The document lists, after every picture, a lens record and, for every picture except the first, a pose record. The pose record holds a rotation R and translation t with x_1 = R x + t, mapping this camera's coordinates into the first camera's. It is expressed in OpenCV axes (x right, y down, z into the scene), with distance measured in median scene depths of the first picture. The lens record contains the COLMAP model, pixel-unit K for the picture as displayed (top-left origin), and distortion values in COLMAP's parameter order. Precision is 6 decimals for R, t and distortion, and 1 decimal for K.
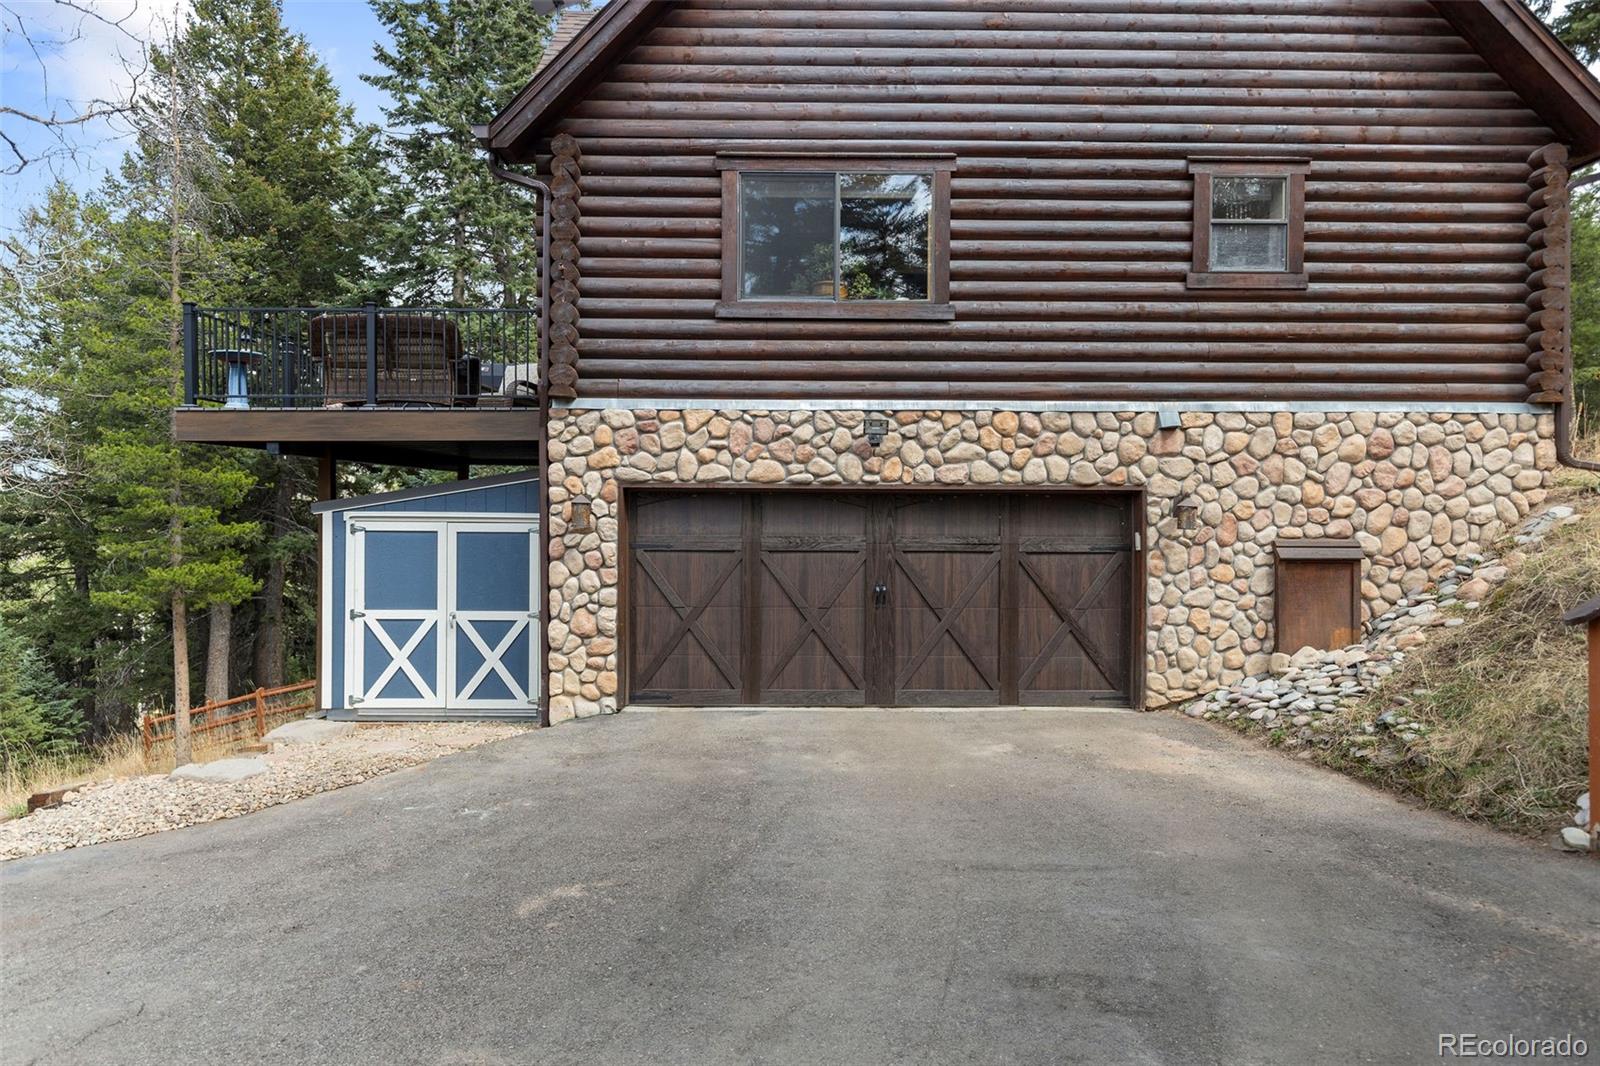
lens RADIAL K [[1036.4, 0, 798.9], [0, 1036.4, 512.7], [0, 0, 1]] dist [0.006704, 0.000978]
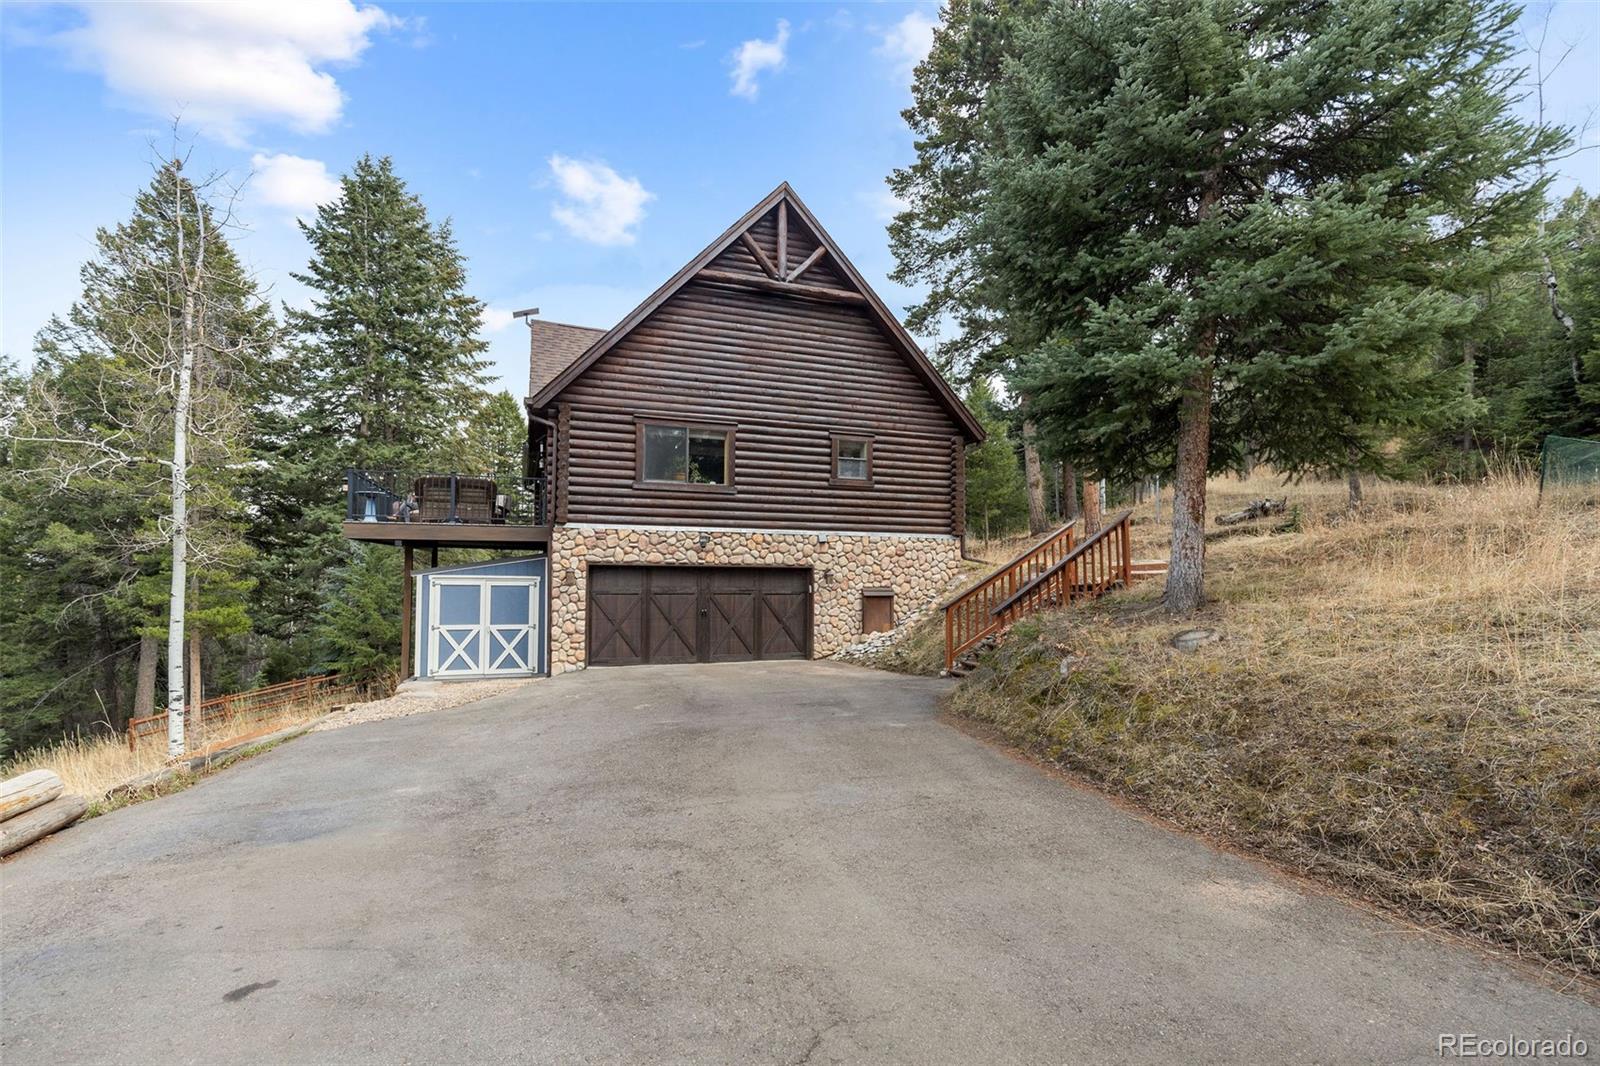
lens RADIAL K [[718.9, 0, 799.1], [0, 718.9, 523.5], [0, 0, 1]] dist [0.007182, -0.000340]
pose [[0.941954, 0.028496, 0.334529, -0.256960], [-0.004206, 0.997315, -0.073111, -0.001822], [-0.335715, 0.067461, 0.939545, -0.559830]]
